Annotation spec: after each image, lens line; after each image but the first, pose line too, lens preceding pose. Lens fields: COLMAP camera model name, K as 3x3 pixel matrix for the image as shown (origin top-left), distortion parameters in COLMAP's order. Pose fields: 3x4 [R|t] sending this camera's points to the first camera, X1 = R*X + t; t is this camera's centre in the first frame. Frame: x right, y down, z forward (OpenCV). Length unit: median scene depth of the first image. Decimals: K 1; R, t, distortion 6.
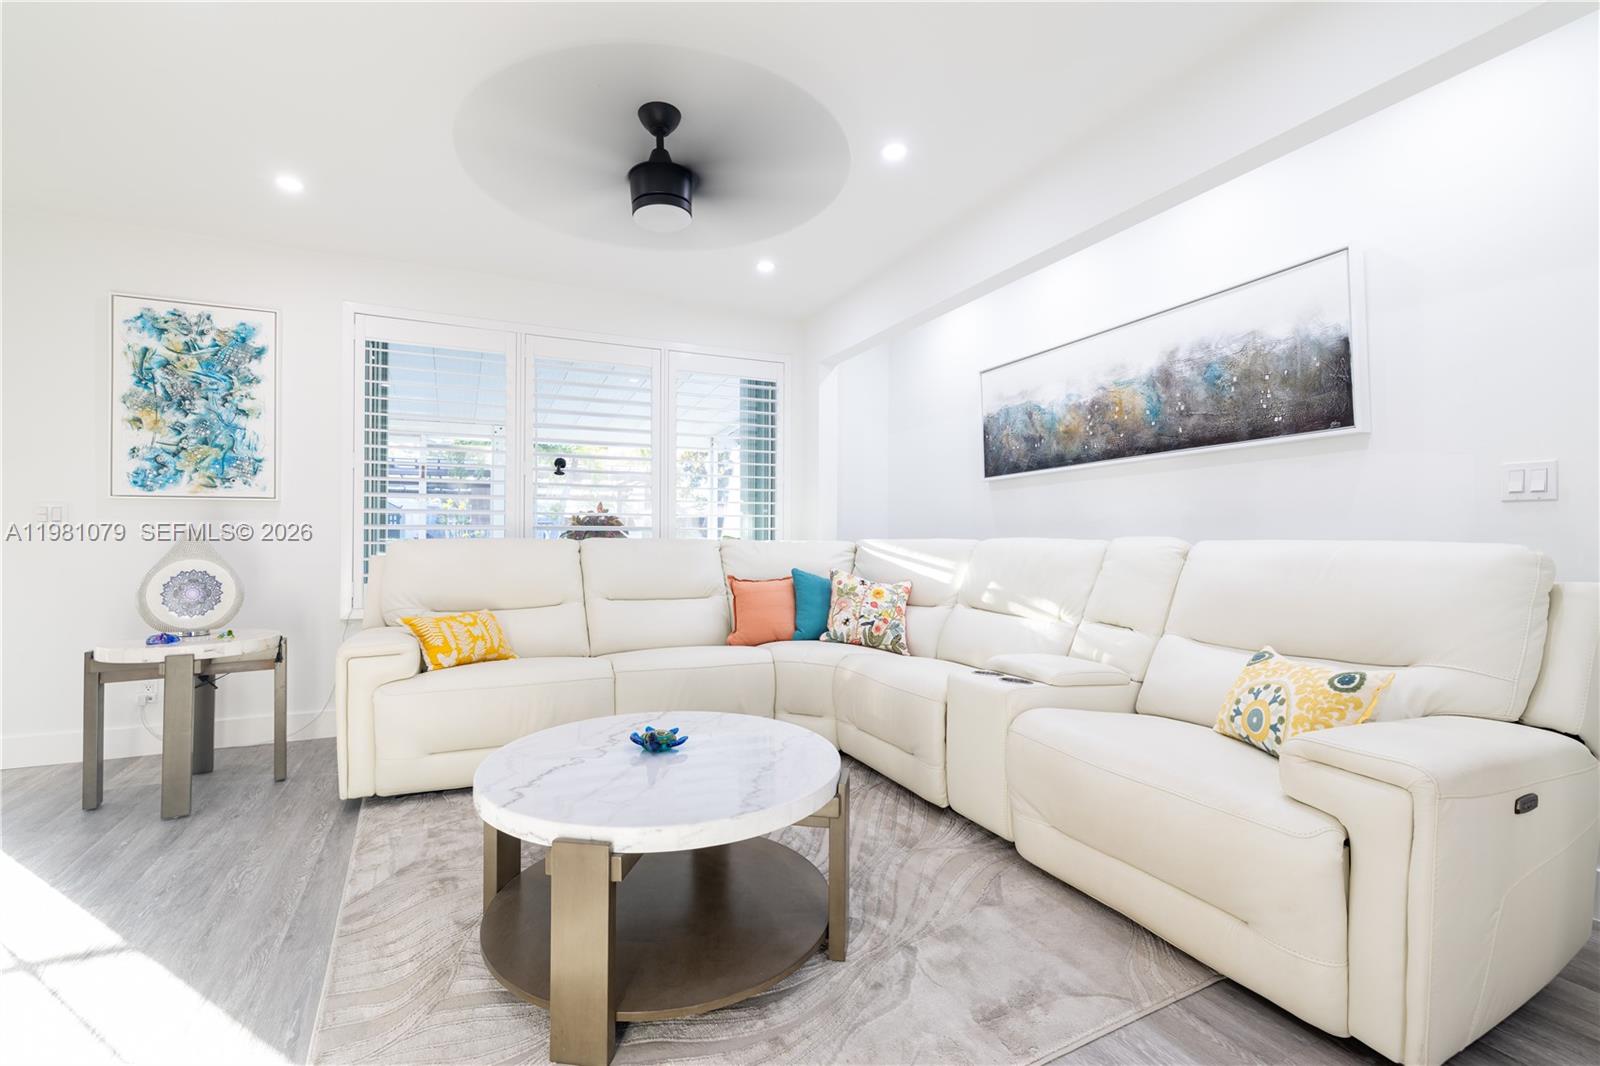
lens RADIAL K [[714.1, 0, 785.3], [0, 714.1, 523.7], [0, 0, 1]] dist [-0.003514, 0.001815]
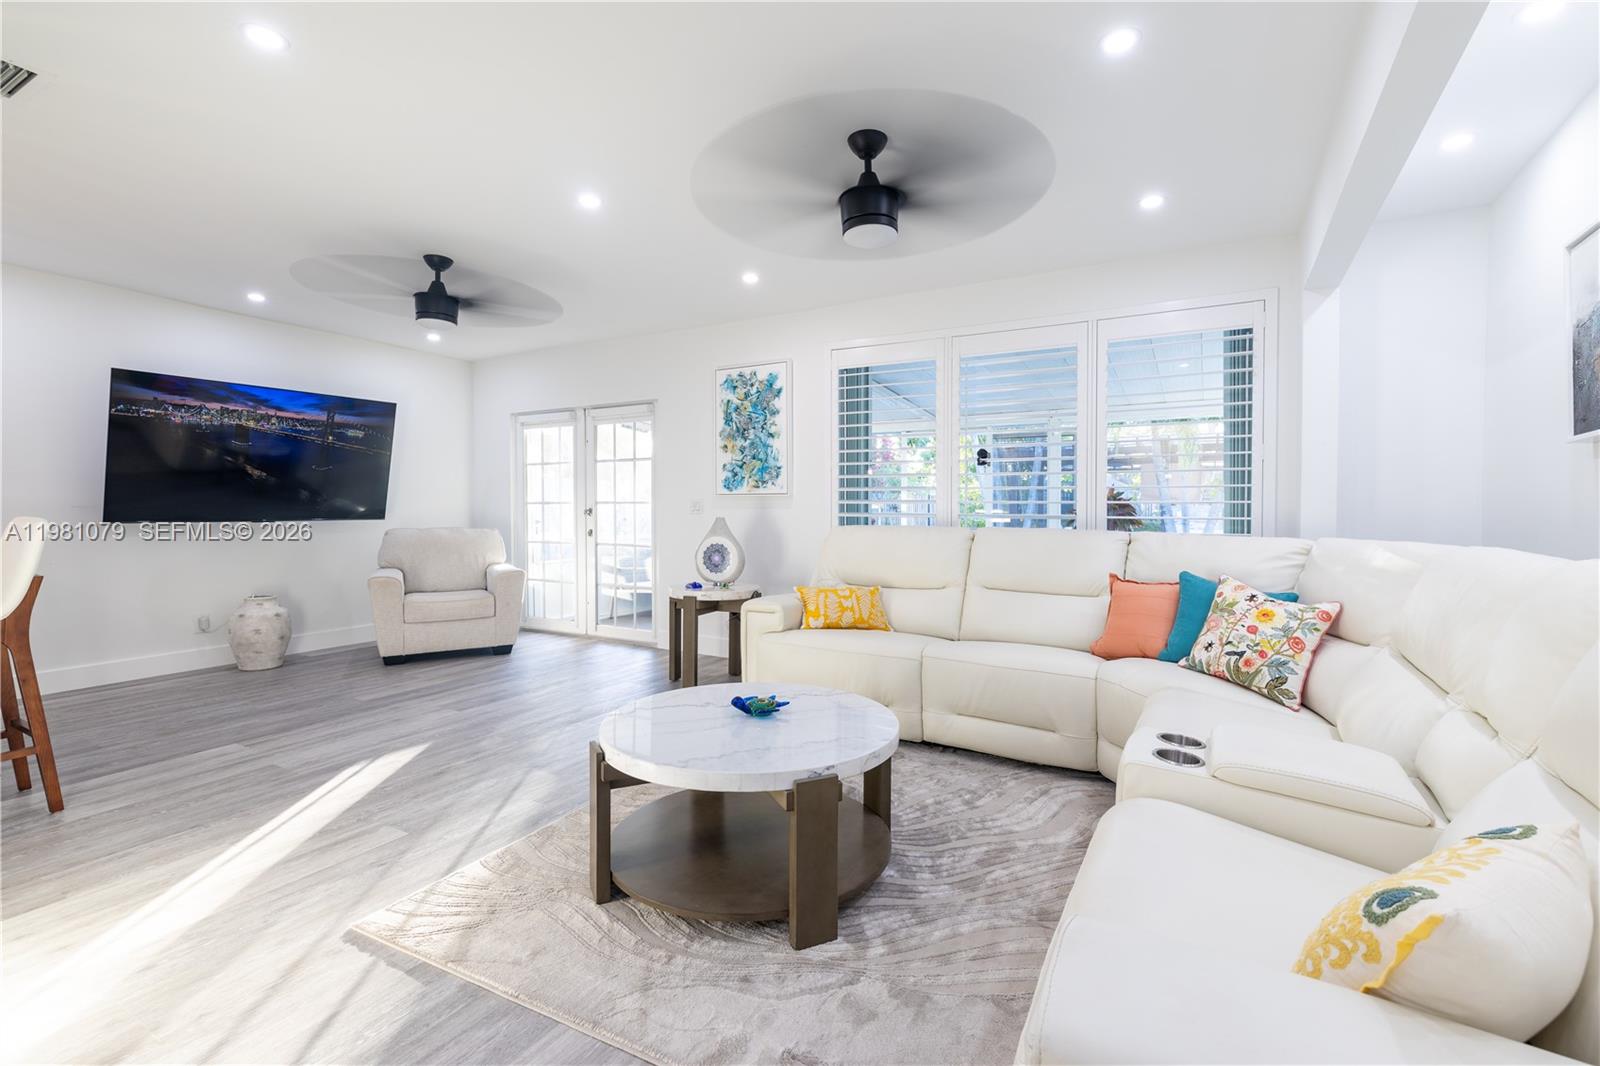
lens RADIAL K [[714.1, 0, 783.8], [0, 714.1, 513.5], [0, 0, 1]] dist [-0.003514, 0.001815]
pose [[0.566488, 0.008748, -0.824024, 0.463869], [0.008601, 0.999826, 0.016527, -0.021555], [0.824025, -0.016450, 0.566314, 0.202385]]
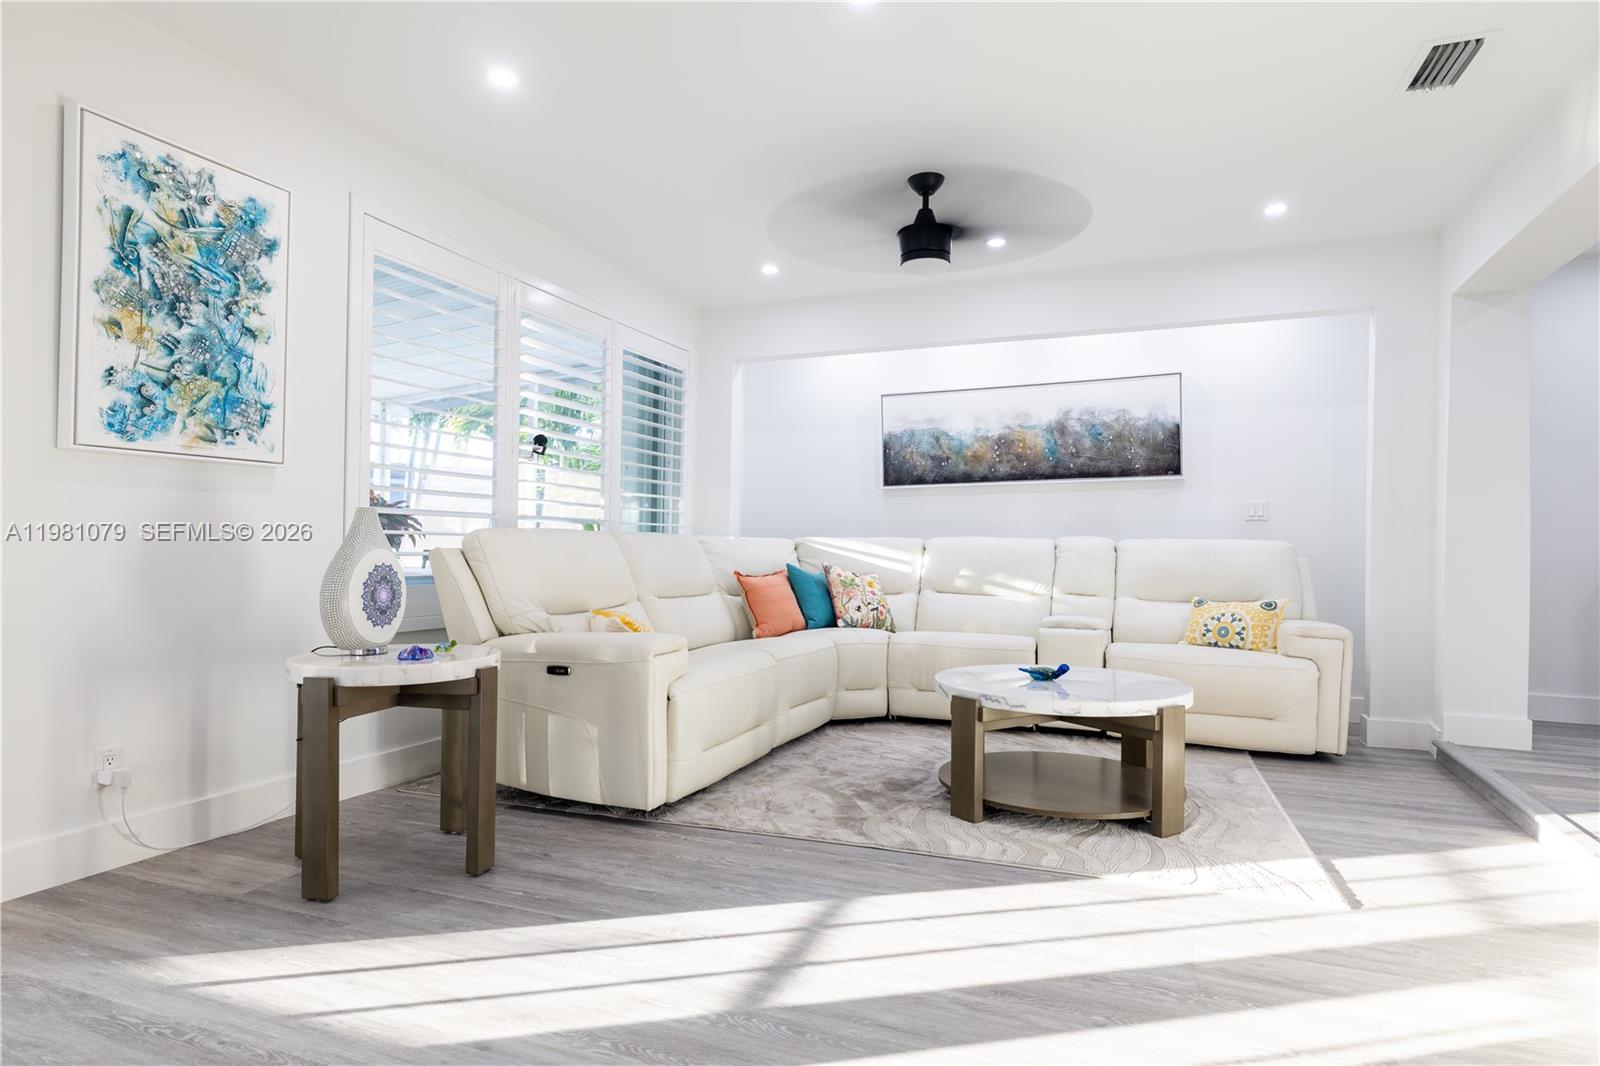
lens RADIAL K [[909.3, 0, 806.6], [0, 909.3, 539.3], [0, 0, 1]] dist [0.001603, -0.004024]
pose [[0.715303, 0.012676, 0.698699, -1.008854], [-0.022401, 0.999738, 0.004796, 0.022212], [-0.698455, -0.019082, 0.715400, 0.024038]]
